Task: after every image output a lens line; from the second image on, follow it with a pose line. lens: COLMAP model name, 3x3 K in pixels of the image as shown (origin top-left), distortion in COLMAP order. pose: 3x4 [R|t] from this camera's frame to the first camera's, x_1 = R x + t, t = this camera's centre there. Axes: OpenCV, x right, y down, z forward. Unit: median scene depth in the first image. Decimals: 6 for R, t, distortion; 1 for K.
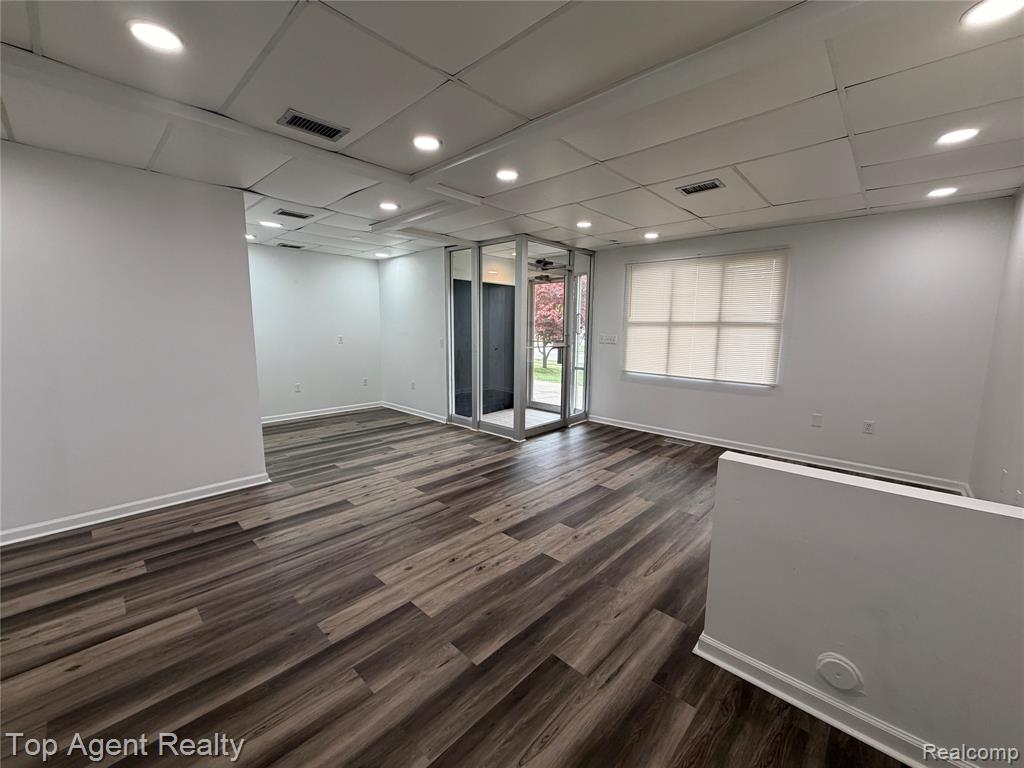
lens RADIAL K [[409.2, 0, 510.7], [0, 409.2, 384.4], [0, 0, 1]] dist [-0.000284, -0.000182]
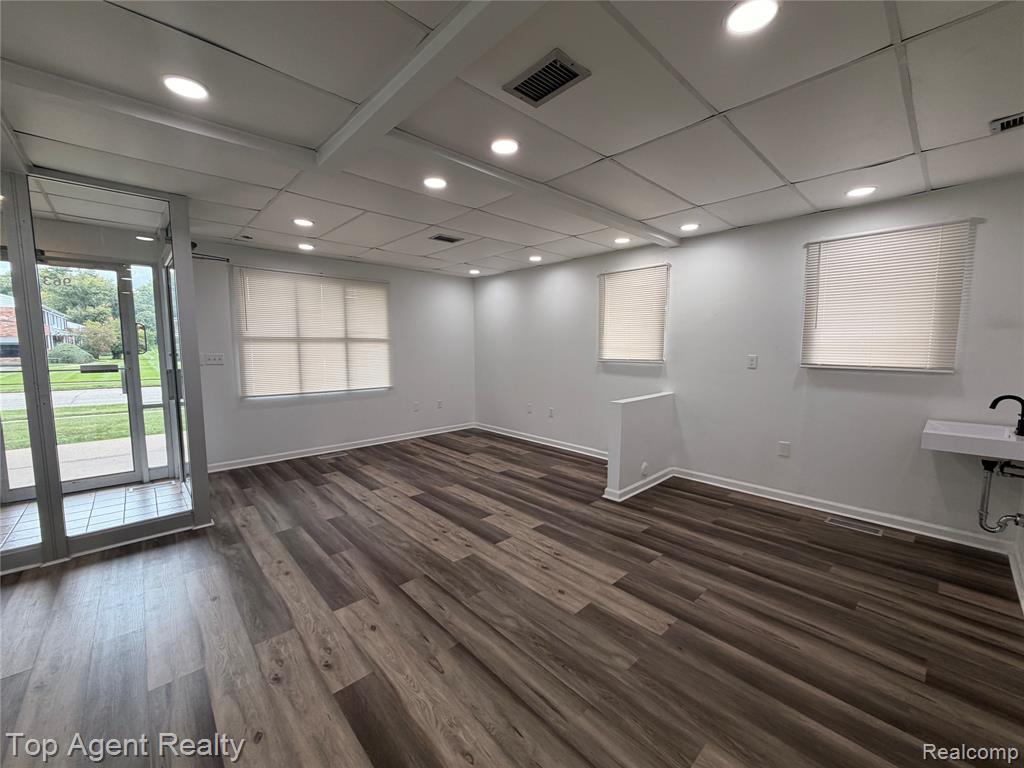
lens RADIAL K [[409.2, 0, 510.7], [0, 409.2, 384.4], [0, 0, 1]] dist [-0.000284, -0.000182]
pose [[0.068166, -0.106360, 0.991988, -0.806385], [0.141077, 0.985338, 0.095953, -0.100394], [-0.987649, 0.133406, 0.082172, 0.672708]]
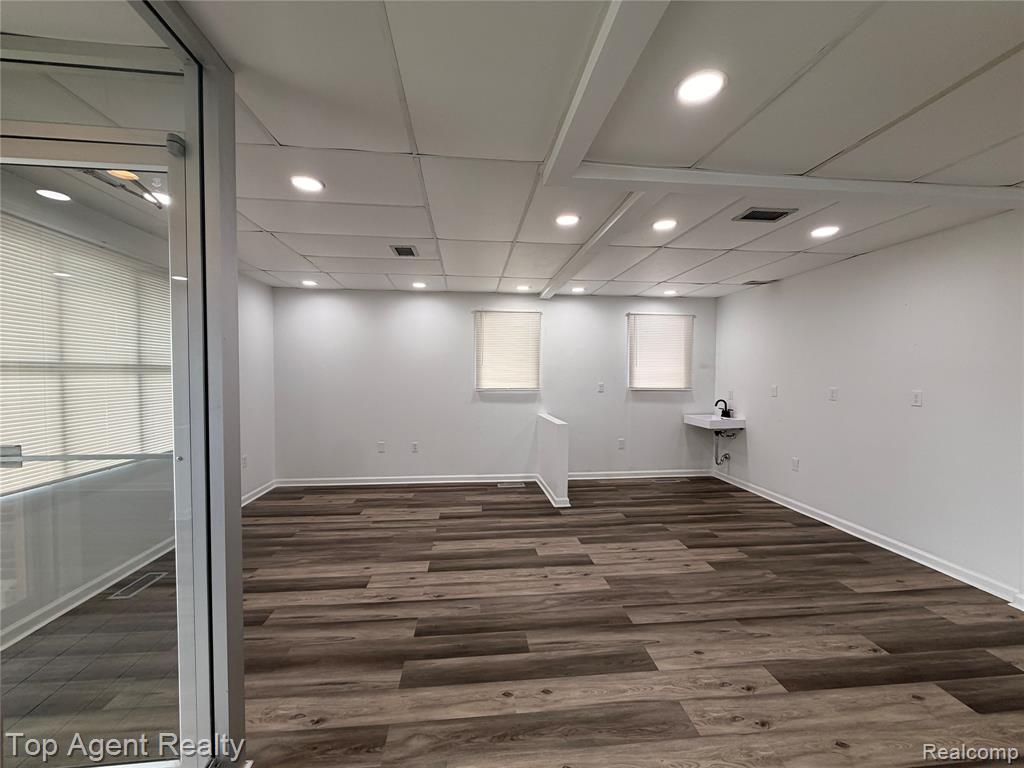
lens RADIAL K [[409.2, 0, 510.7], [0, 409.2, 384.4], [0, 0, 1]] dist [-0.000284, -0.000182]
pose [[-0.756356, -0.031800, 0.653387, -0.448748], [0.081224, 0.986523, 0.142038, -0.231377], [-0.649098, 0.160502, -0.743580, 1.533056]]
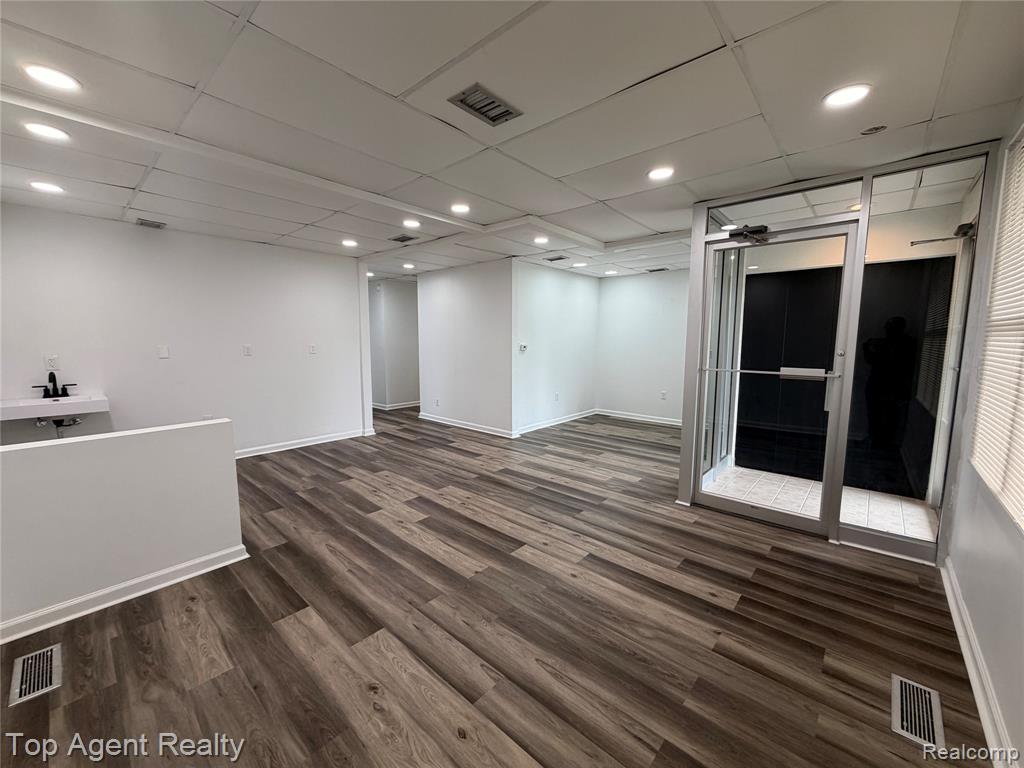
lens RADIAL K [[409.2, 0, 510.7], [0, 409.2, 384.4], [0, 0, 1]] dist [-0.000284, -0.000182]
pose [[0.027033, 0.103008, -0.994313, 1.003112], [-0.144358, 0.984652, 0.098082, -0.123870], [0.989156, 0.140886, 0.041488, 0.962501]]
